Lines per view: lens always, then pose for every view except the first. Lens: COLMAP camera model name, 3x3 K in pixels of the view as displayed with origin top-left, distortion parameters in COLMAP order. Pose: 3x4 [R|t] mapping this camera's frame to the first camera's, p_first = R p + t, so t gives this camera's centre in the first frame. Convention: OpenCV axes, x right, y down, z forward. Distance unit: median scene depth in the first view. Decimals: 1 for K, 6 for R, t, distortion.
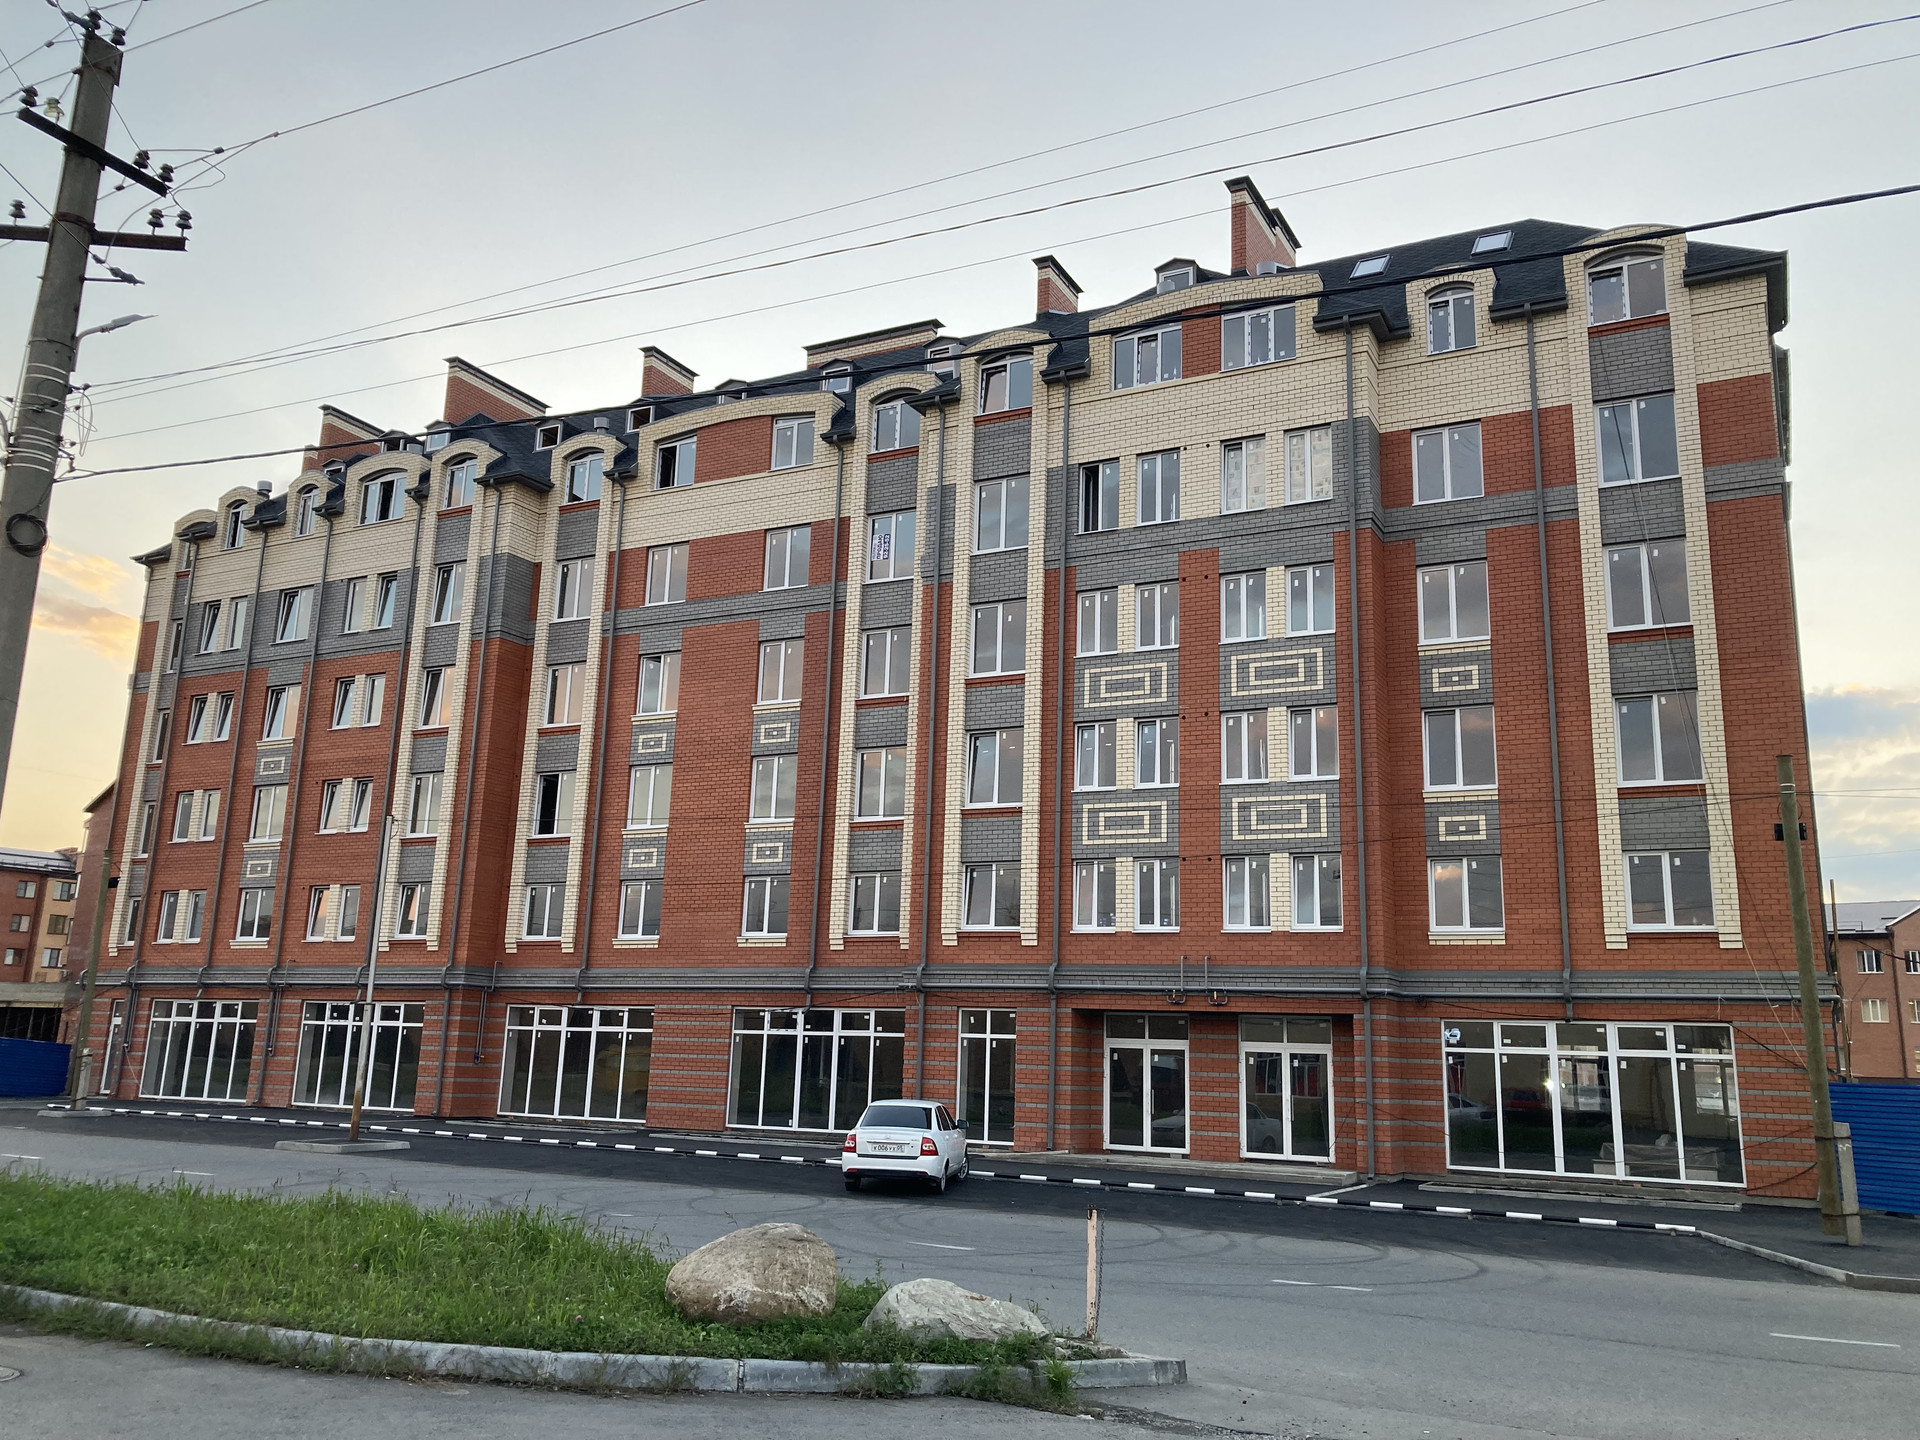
lens RADIAL K [[1543.7, 0, 960.0], [0, 1543.7, 720.0], [0, 0, 1]] dist [0.000915, -0.000653]
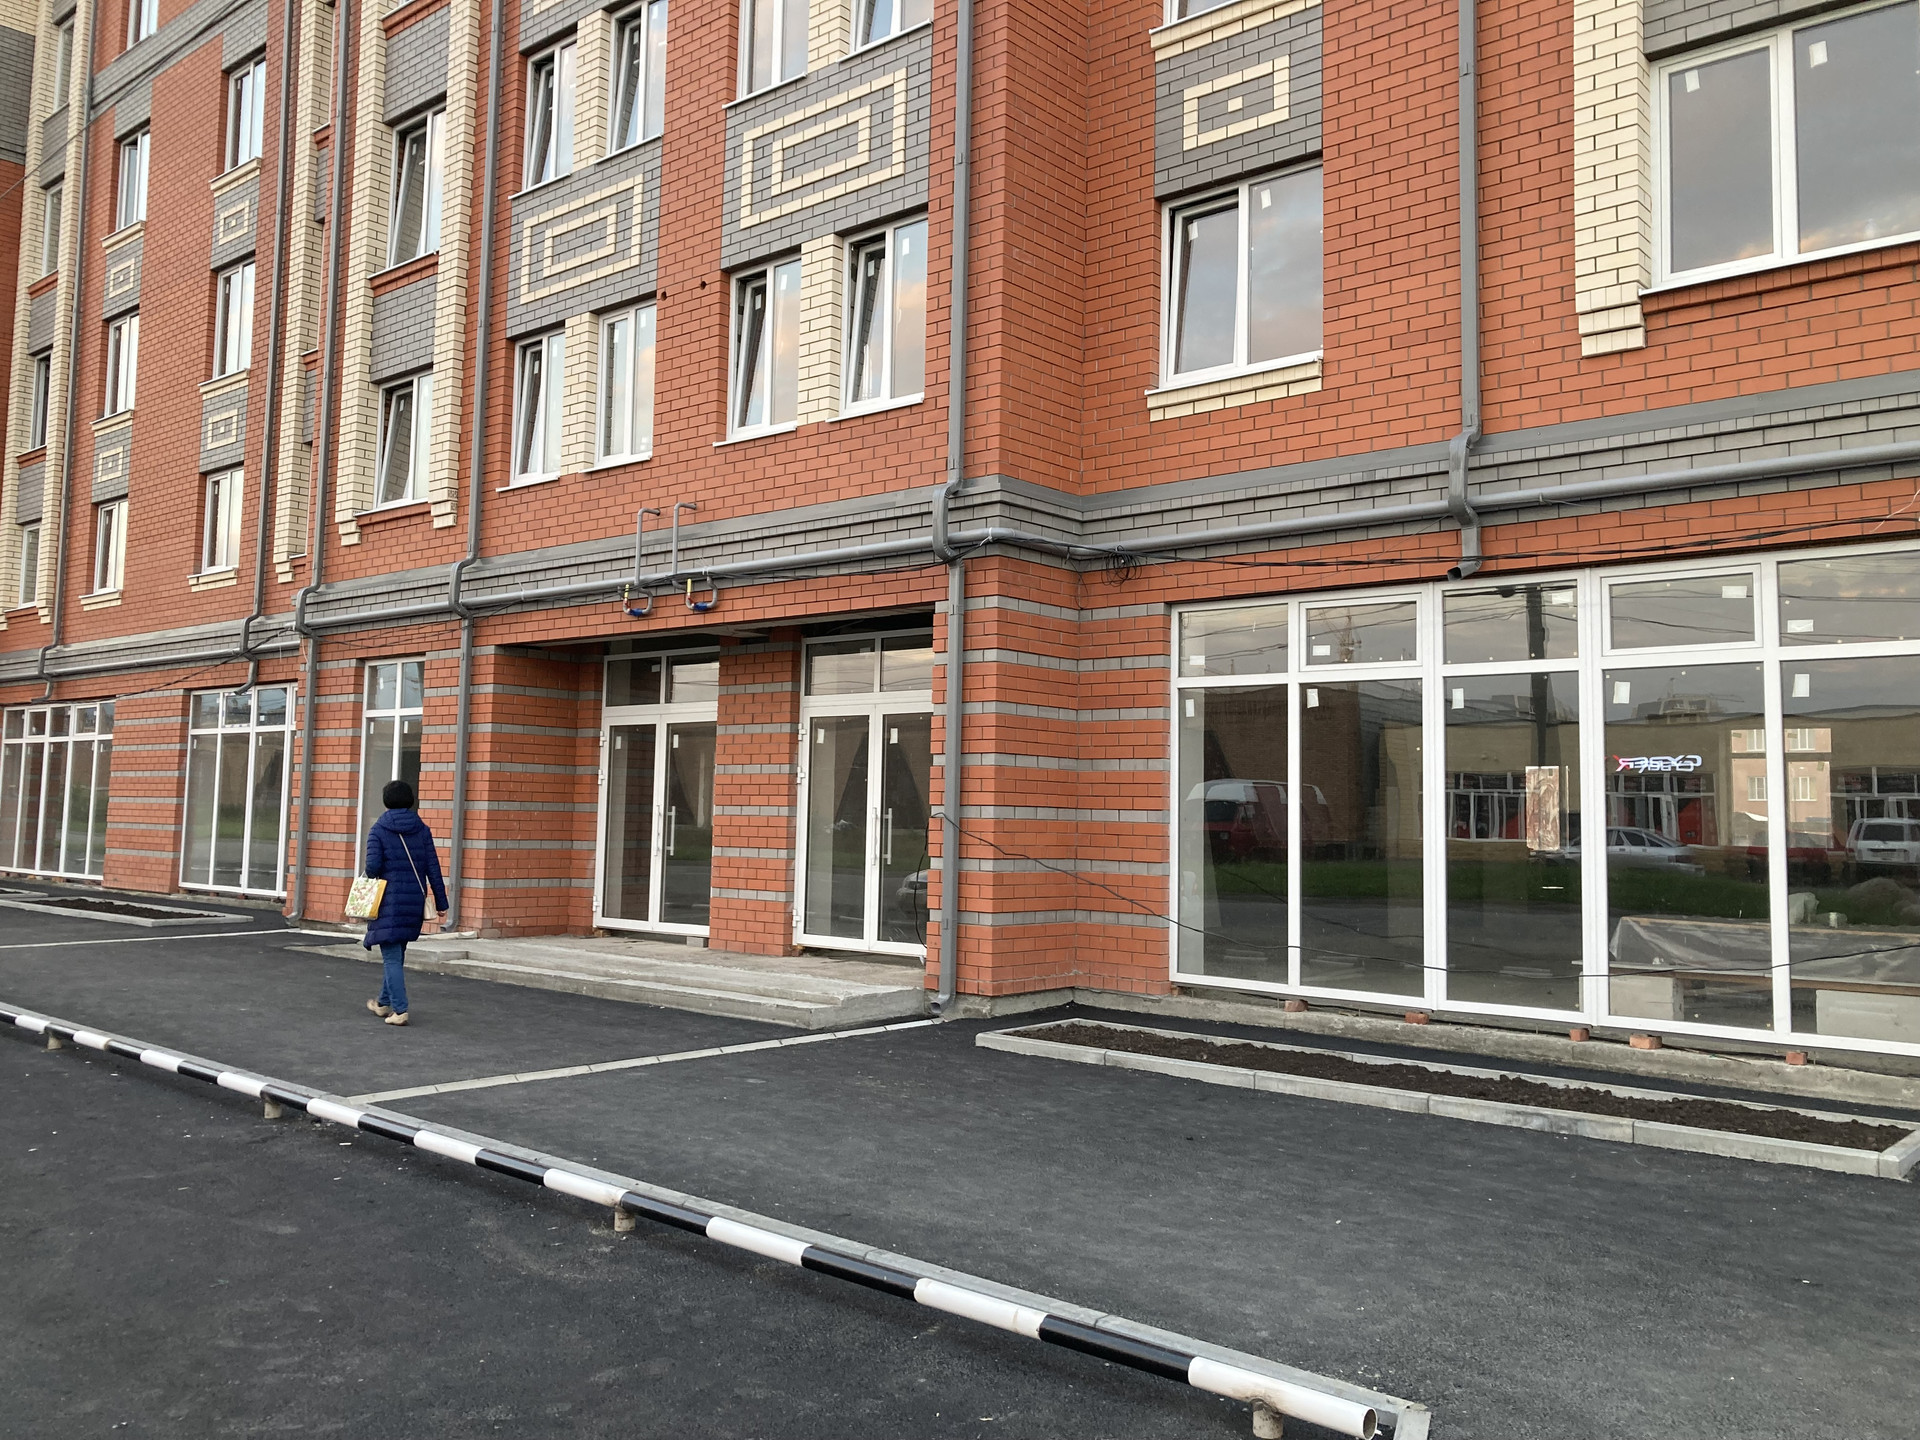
lens RADIAL K [[1543.7, 0, 960.0], [0, 1543.7, 720.0], [0, 0, 1]] dist [0.000915, -0.000653]
pose [[0.975412, -0.027478, -0.218670, 0.343434], [0.059091, 0.988475, 0.139374, 0.164700], [0.212320, -0.148868, 0.965794, 0.609956]]
